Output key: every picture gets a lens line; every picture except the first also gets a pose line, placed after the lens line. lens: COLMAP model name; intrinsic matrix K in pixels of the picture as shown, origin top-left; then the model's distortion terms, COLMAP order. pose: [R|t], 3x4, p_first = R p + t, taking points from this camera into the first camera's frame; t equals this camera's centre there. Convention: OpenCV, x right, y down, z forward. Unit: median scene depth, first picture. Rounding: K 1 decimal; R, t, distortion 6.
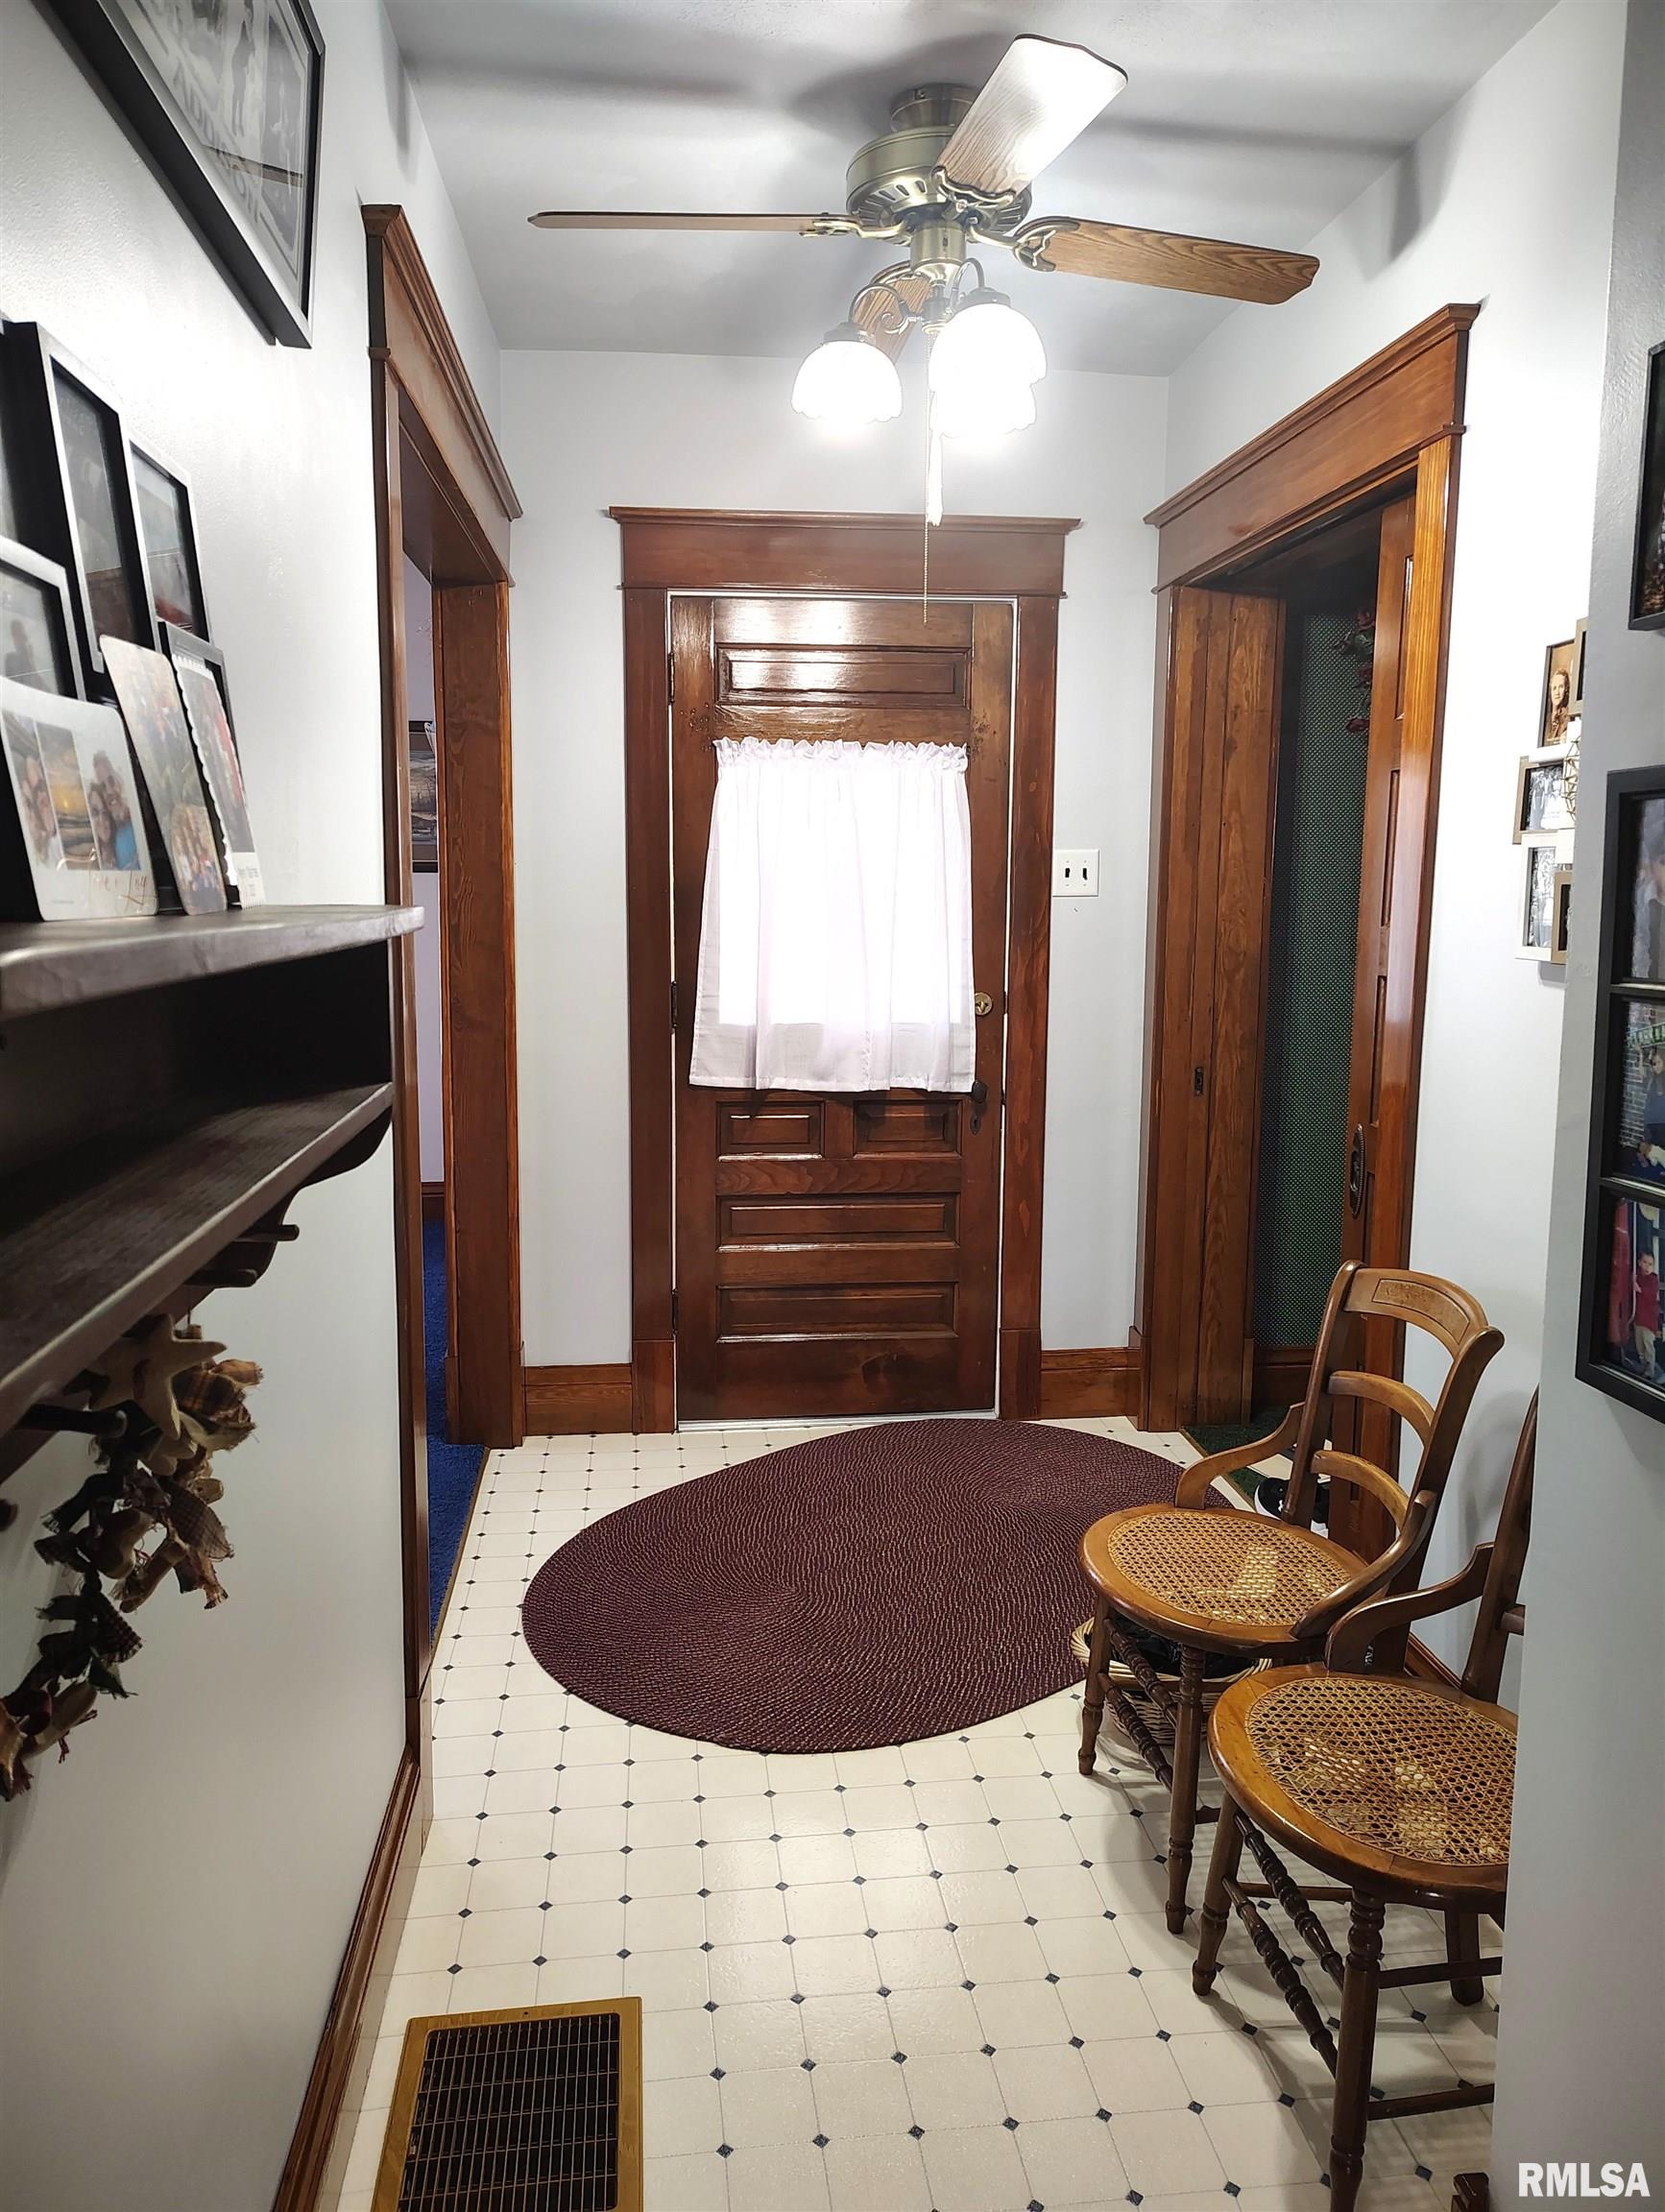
lens RADIAL K [[1585.4, 0, 831.8], [0, 1585.4, 1108.8], [0, 0, 1]] dist [0.070304, -0.092789]
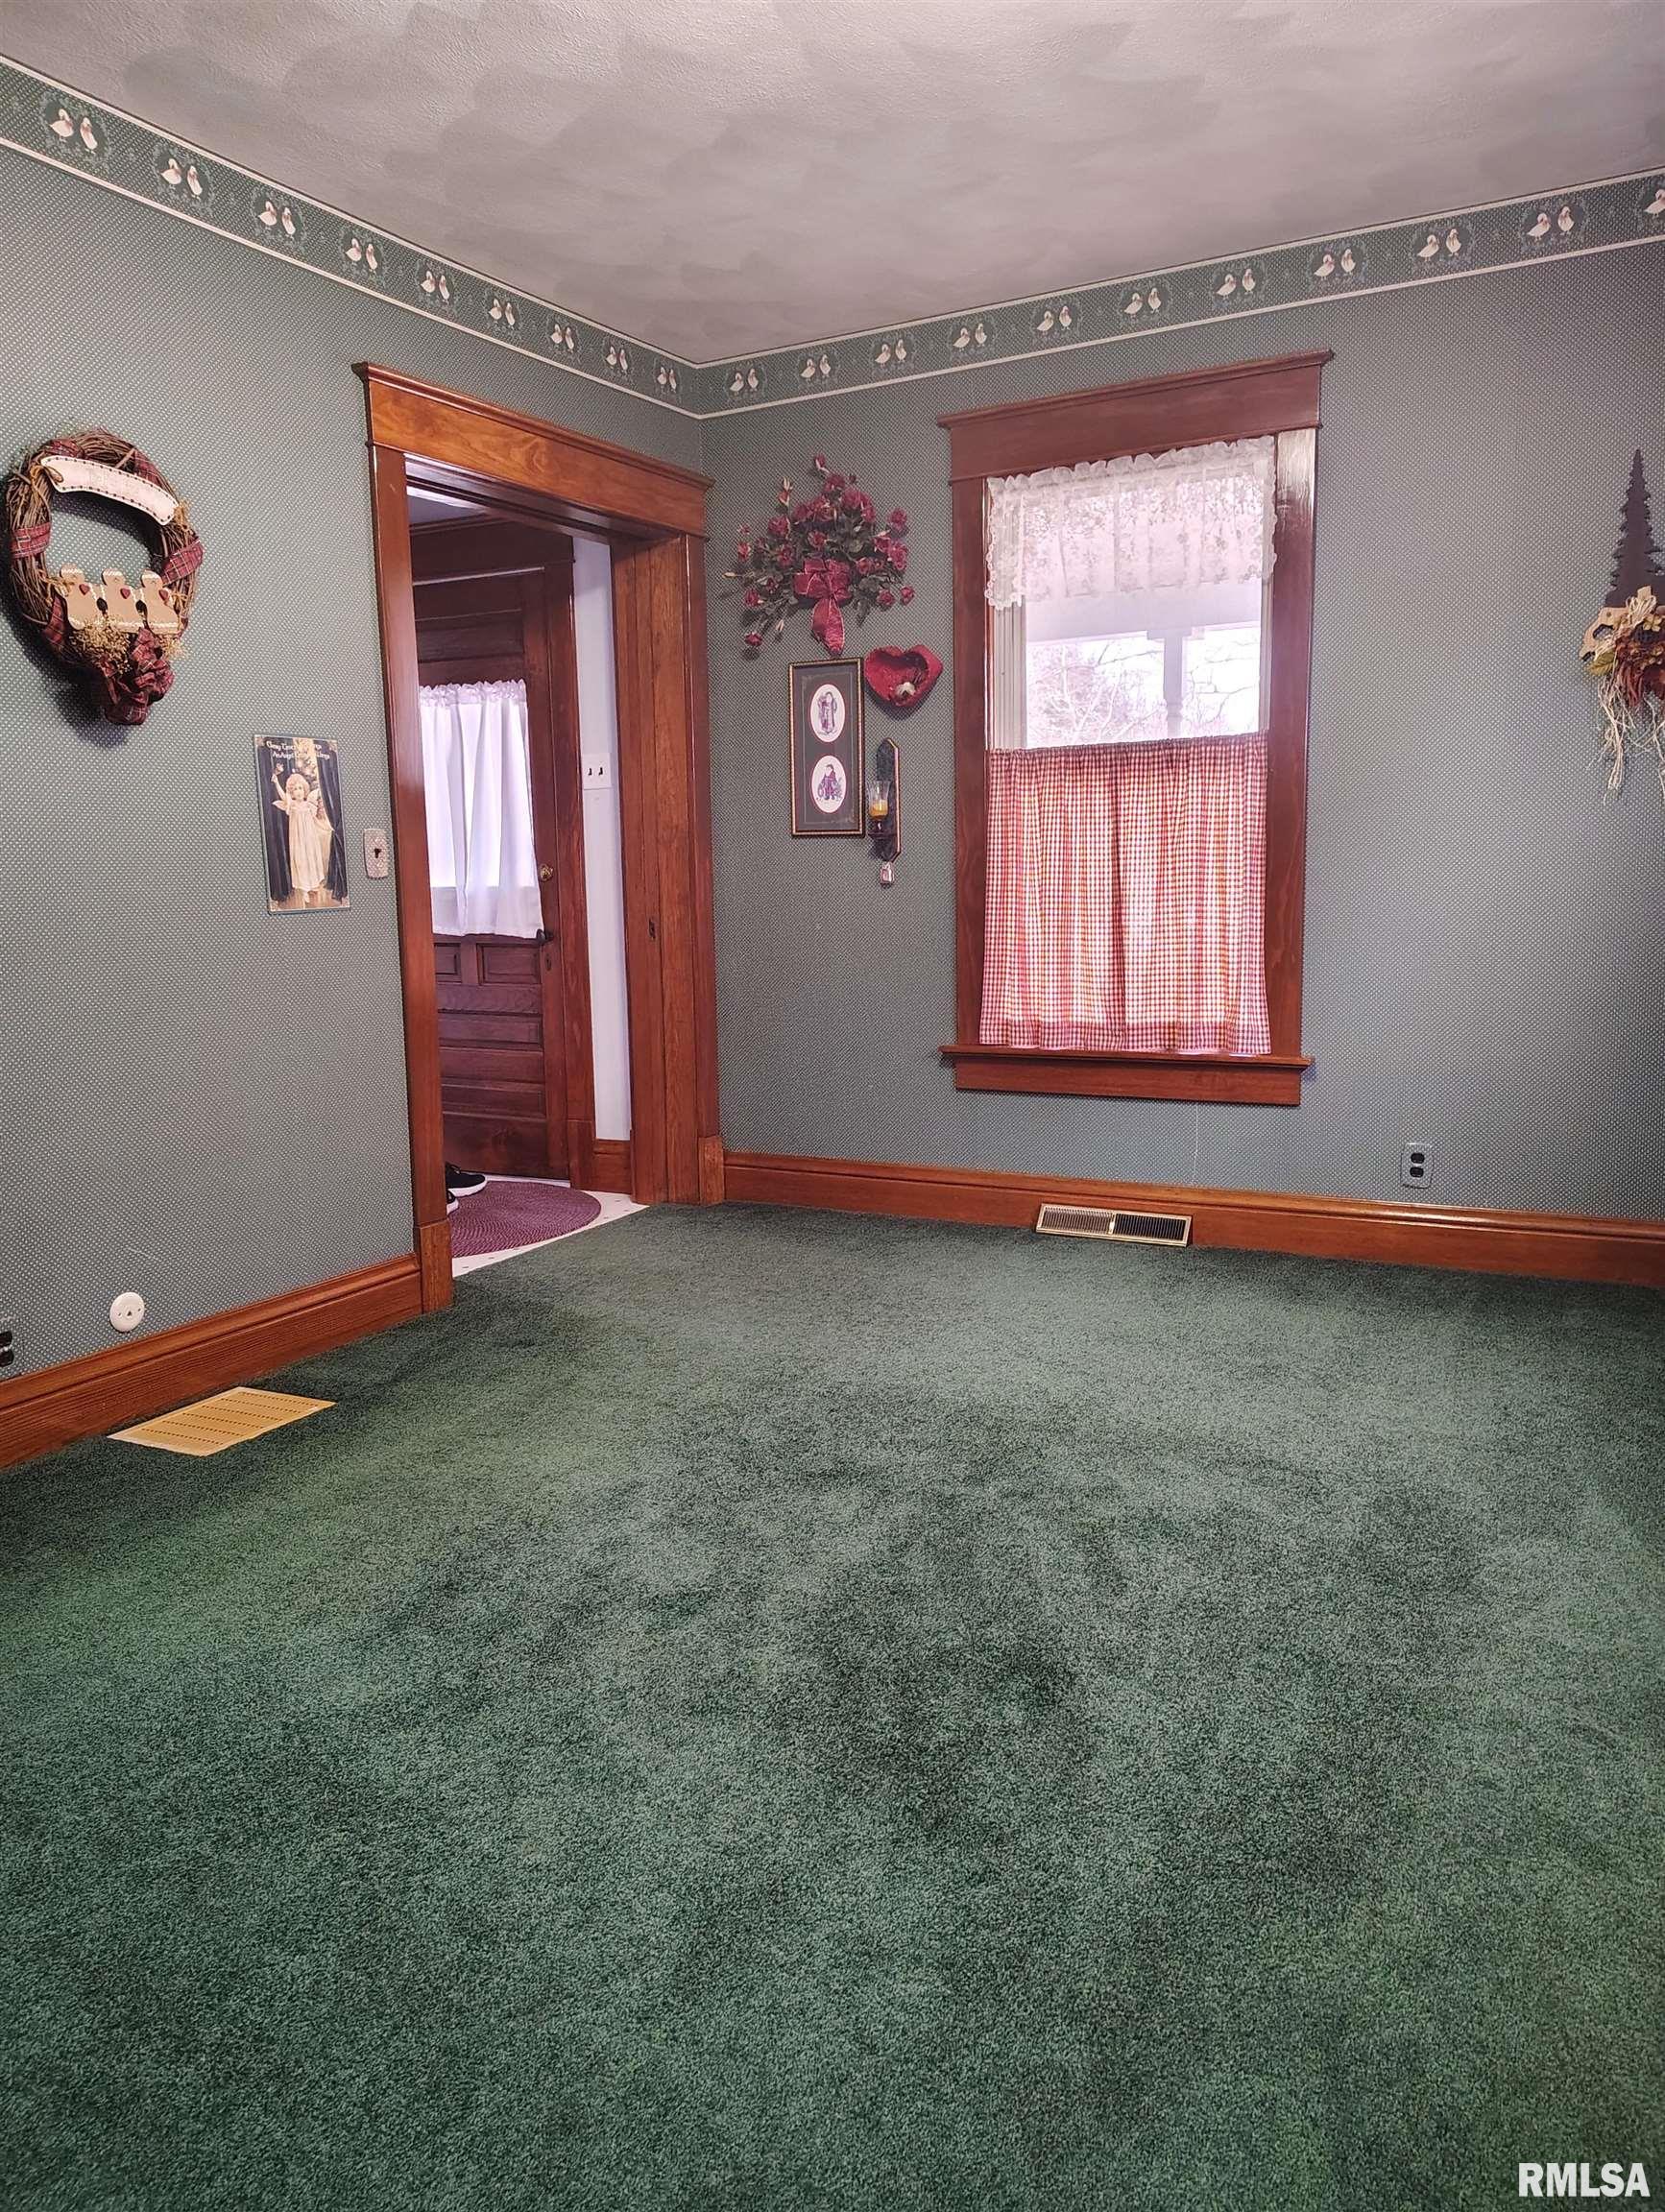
lens RADIAL K [[1585.4, 0, 831.8], [0, 1585.4, 1108.8], [0, 0, 1]] dist [0.070304, -0.092789]
pose [[0.804372, 0.062273, -0.590854, 1.110005], [-0.059798, 0.997927, 0.023768, 0.087827], [0.591110, 0.016214, 0.806428, 0.052865]]
